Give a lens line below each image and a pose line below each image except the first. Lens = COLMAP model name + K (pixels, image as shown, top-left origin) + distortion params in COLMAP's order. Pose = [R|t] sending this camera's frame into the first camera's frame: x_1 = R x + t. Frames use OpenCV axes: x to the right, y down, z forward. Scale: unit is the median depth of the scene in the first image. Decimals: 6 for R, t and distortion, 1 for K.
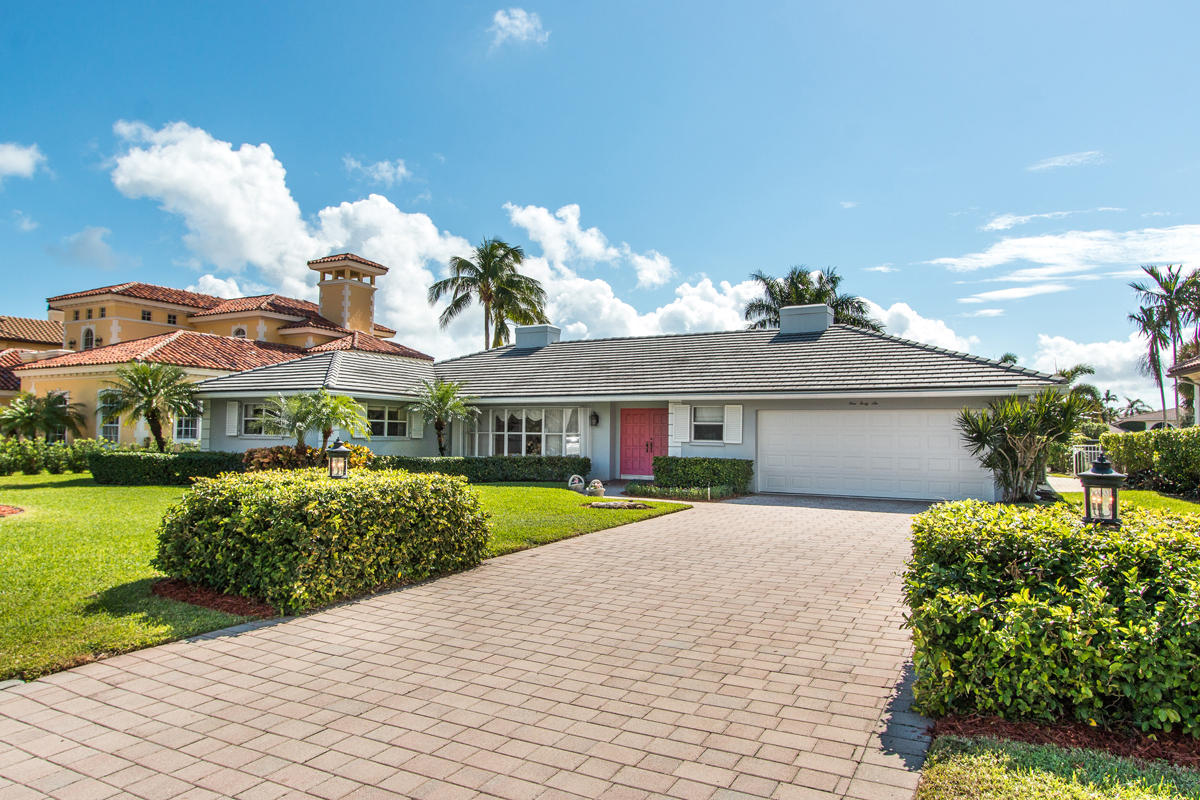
lens RADIAL K [[750.8, 0, 600.0], [0, 750.8, 400.0], [0, 0, 1]] dist [0.005137, -0.000475]
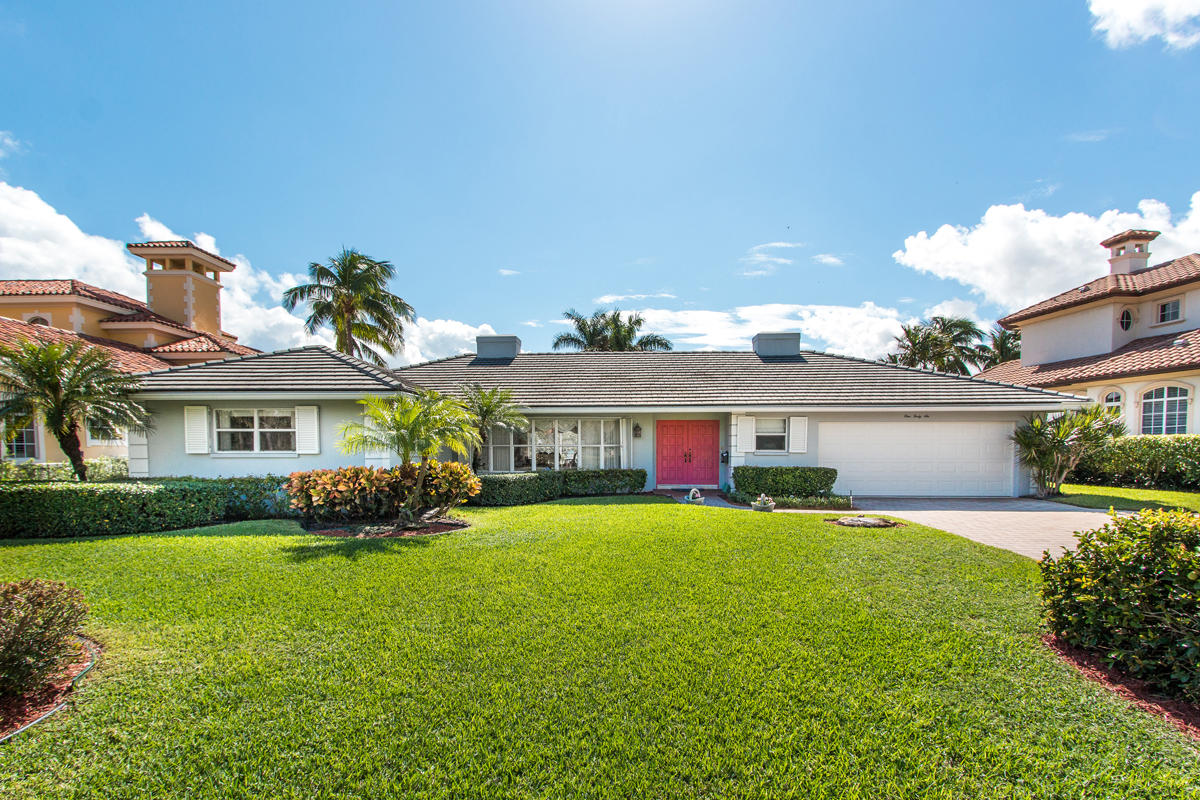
lens RADIAL K [[564.7, 0, 600.6], [0, 564.7, 457.4], [0, 0, 1]] dist [-0.001062, -0.001382]
pose [[0.894799, -0.021029, 0.445973, -0.351147], [-0.010342, 0.997646, 0.067792, 0.010079], [-0.446349, -0.065273, 0.892475, 0.319376]]
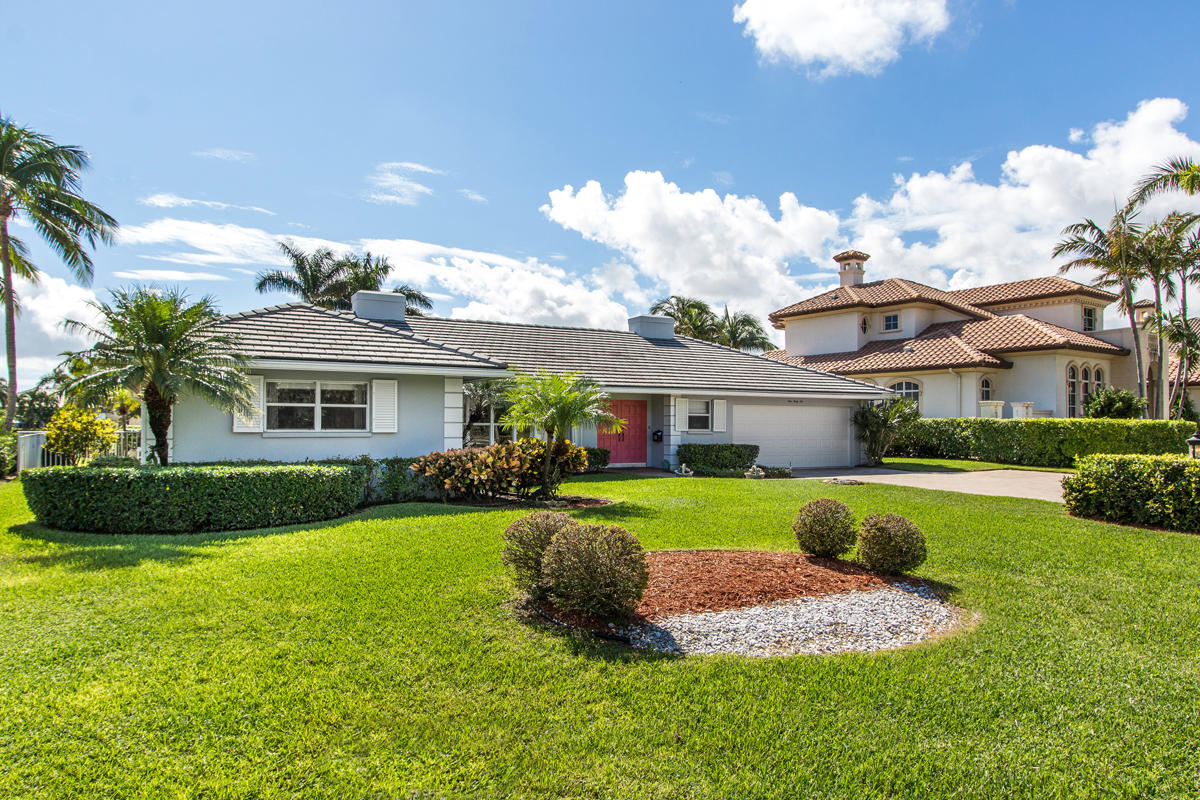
lens RADIAL K [[750.8, 0, 600.0], [0, 750.8, 400.0], [0, 0, 1]] dist [0.005137, -0.000475]
pose [[0.529095, 0.019112, 0.848347, -0.765129], [-0.037352, 0.999302, 0.000783, 0.010461], [-0.847740, -0.032102, 0.529440, 0.415601]]
